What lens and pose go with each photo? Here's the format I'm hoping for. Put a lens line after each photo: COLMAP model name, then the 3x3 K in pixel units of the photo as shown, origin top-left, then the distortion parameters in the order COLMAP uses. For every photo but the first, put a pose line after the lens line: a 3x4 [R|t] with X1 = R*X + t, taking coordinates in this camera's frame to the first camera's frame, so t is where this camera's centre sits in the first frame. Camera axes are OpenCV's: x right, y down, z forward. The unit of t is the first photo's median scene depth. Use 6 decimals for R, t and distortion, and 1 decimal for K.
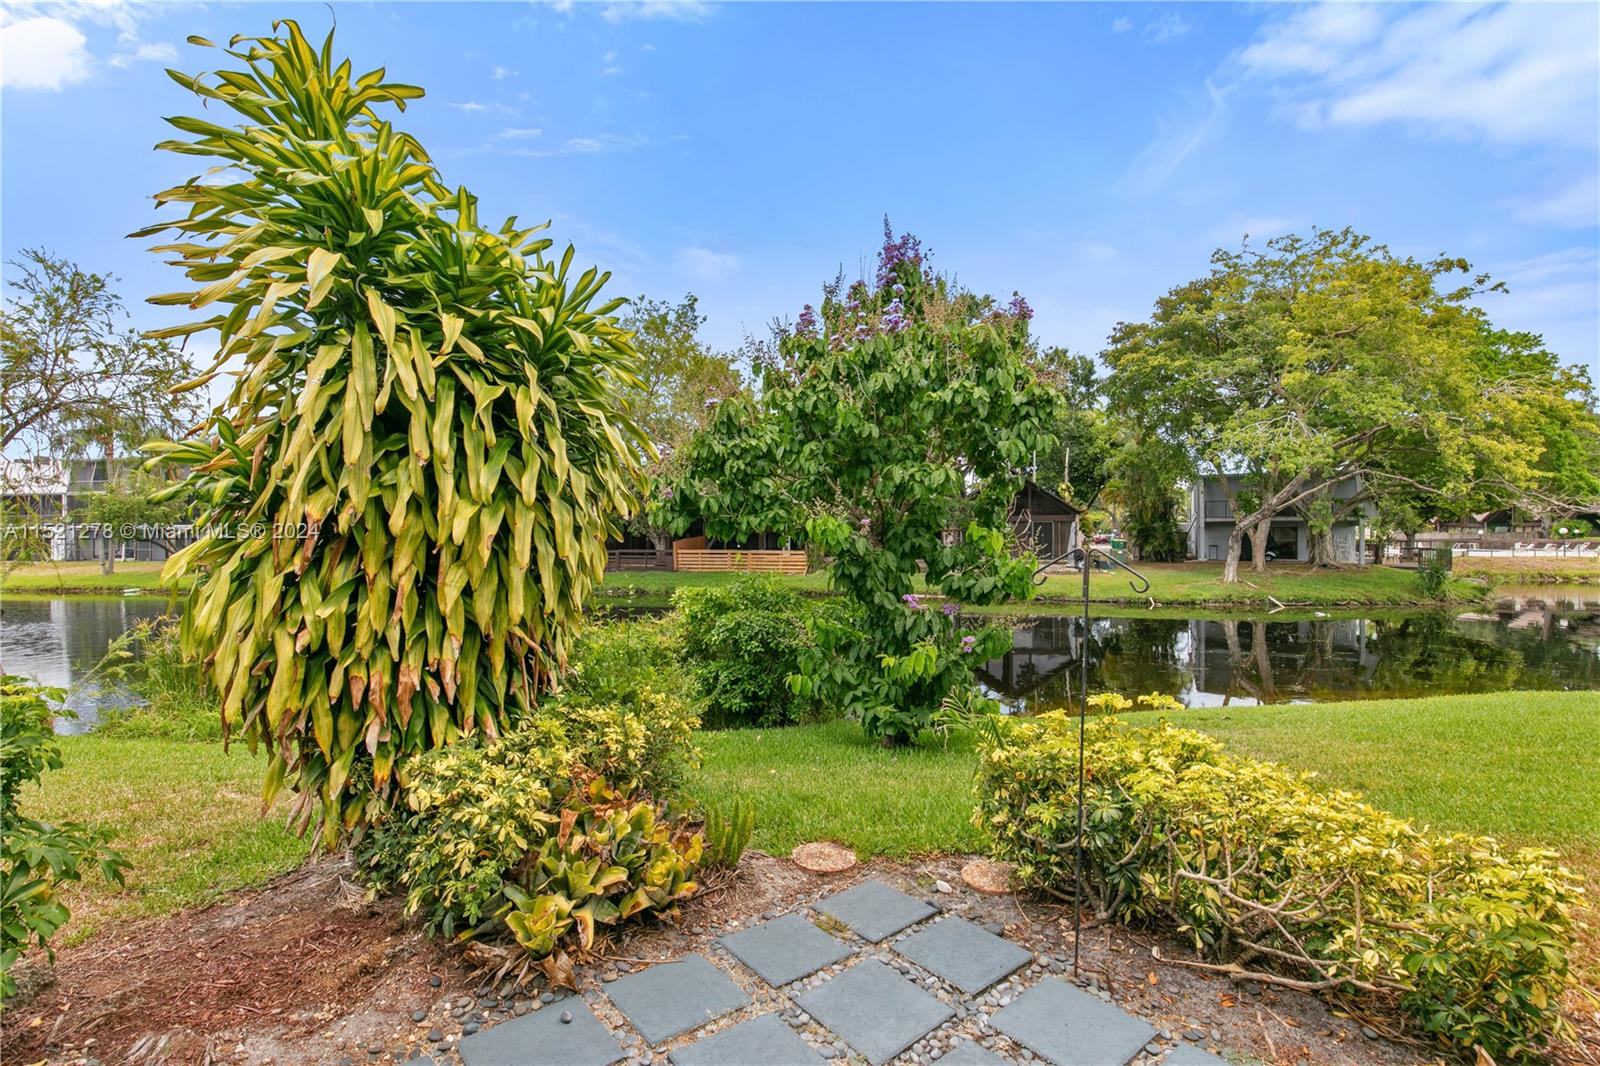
lens RADIAL K [[726.2, 0, 788.9], [0, 726.2, 535.0], [0, 0, 1]] dist [0.007291, -0.000525]
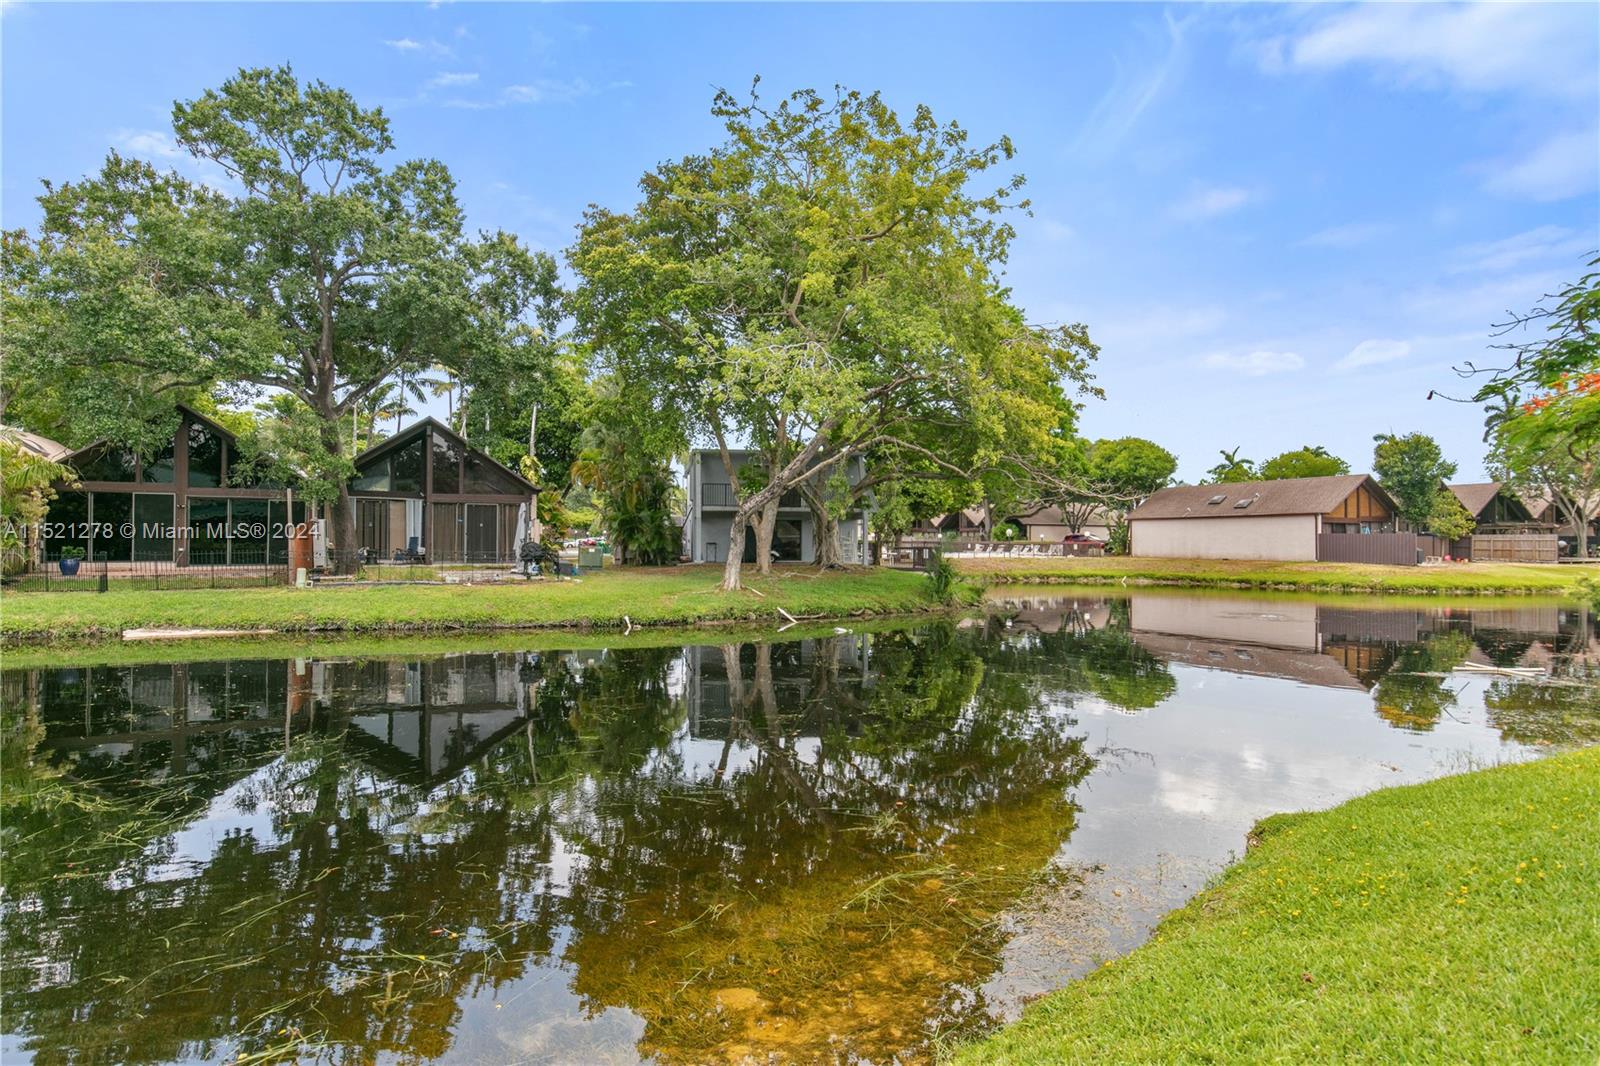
lens RADIAL K [[881.7, 0, 789.6], [0, 881.7, 533.3], [0, 0, 1]] dist [0.007020, -0.001102]
pose [[0.815503, 0.012495, 0.578618, 0.219596], [-0.005530, 0.999890, -0.013798, 0.030508], [-0.578726, 0.008053, 0.815482, 0.379175]]
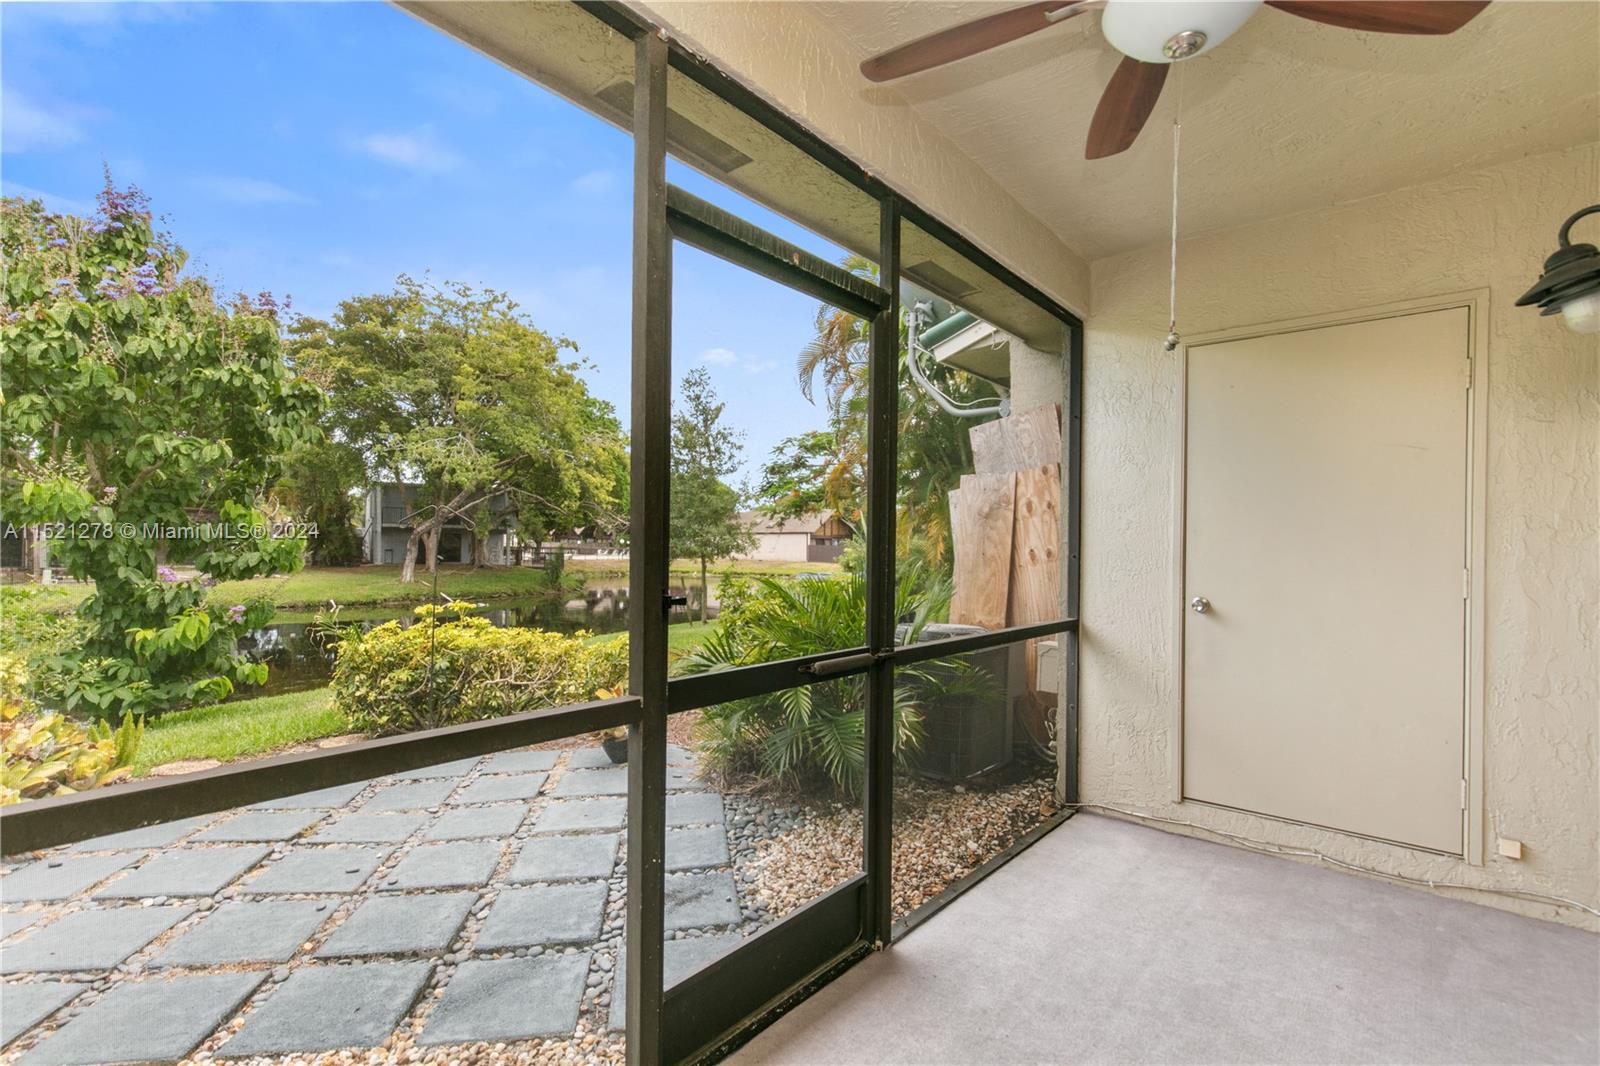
lens RADIAL K [[733.7, 0, 794.5], [0, 733.7, 544.6], [0, 0, 1]] dist [0.002971, 0.000459]
pose [[0.501161, 0.011584, 0.865276, -0.072593], [-0.011900, 0.999908, -0.006494, 0.012498], [-0.865272, -0.007042, 0.501253, -0.063744]]
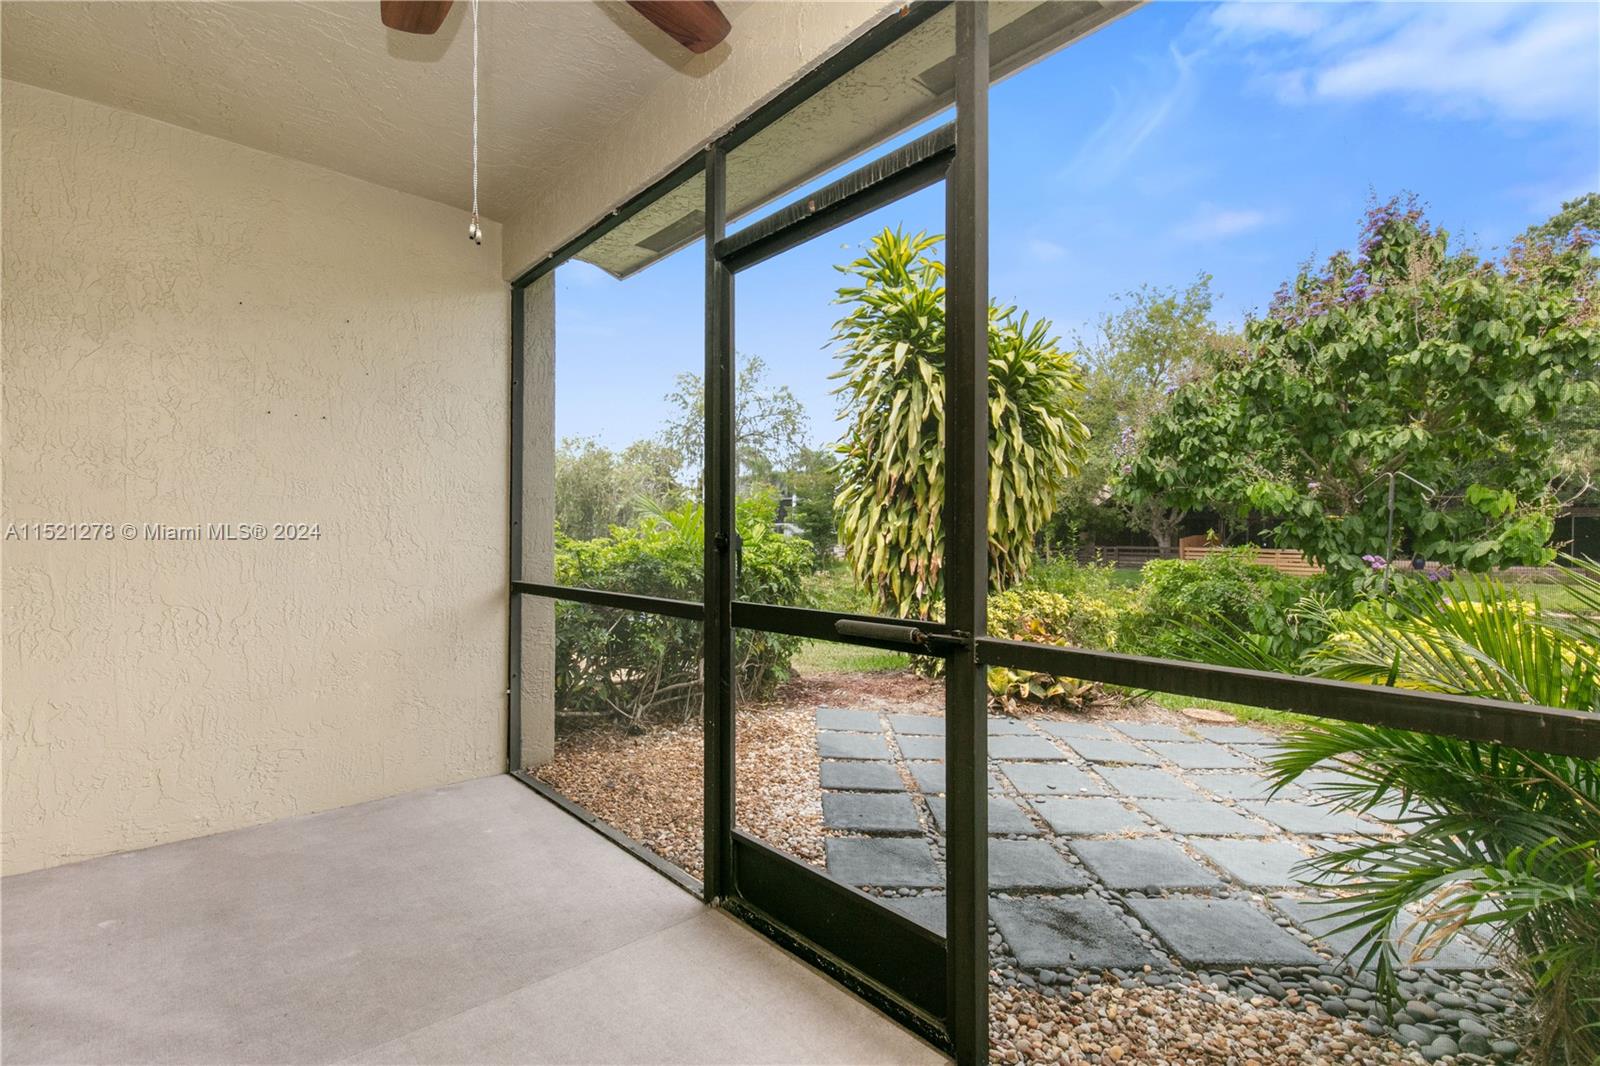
lens RADIAL K [[726.2, 0, 788.9], [0, 726.2, 535.0], [0, 0, 1]] dist [0.007291, -0.000525]
pose [[0.786791, 0.005758, -0.617193, 0.040959], [-0.007873, 0.999969, -0.000707, 0.016324], [0.617169, 0.005415, 0.786812, -0.086947]]
